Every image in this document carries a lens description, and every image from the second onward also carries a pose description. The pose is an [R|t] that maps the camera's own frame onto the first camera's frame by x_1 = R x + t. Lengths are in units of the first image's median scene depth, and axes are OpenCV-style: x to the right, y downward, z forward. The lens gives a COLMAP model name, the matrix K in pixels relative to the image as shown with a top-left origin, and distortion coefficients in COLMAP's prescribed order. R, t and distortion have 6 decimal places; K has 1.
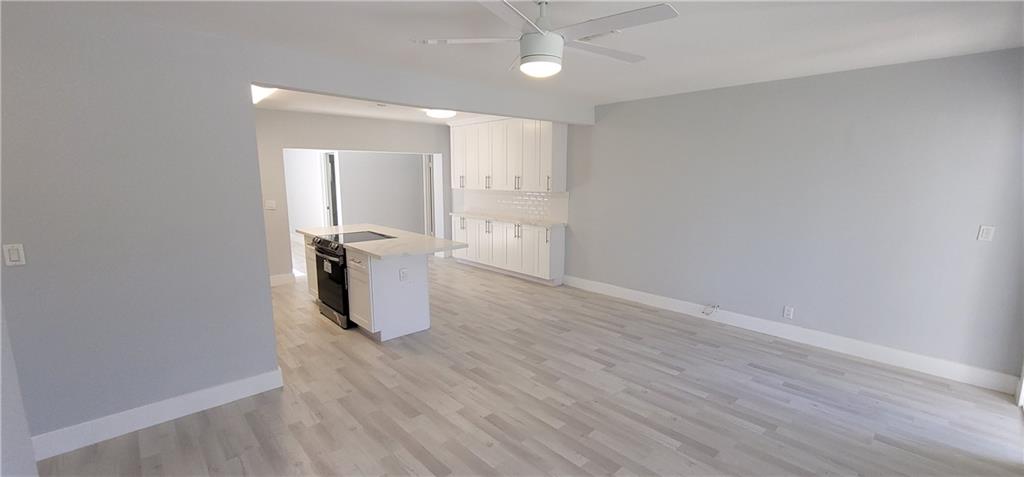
lens RADIAL K [[421.9, 0, 509.4], [0, 421.9, 243.7], [0, 0, 1]] dist [-0.010400, 0.002589]
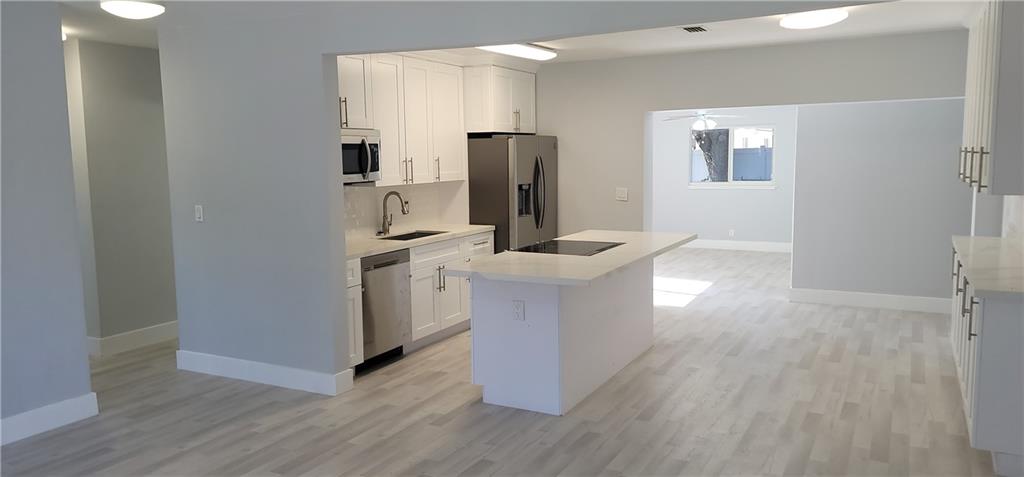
lens RADIAL K [[744.6, 0, 514.9], [0, 744.6, 234.2], [0, 0, 1]] dist [0.060522, -0.006012]
pose [[0.330081, 0.098723, -0.938776, 0.584205], [-0.140055, 0.988630, 0.054722, -0.074433], [0.933505, 0.113417, 0.340155, 0.457297]]
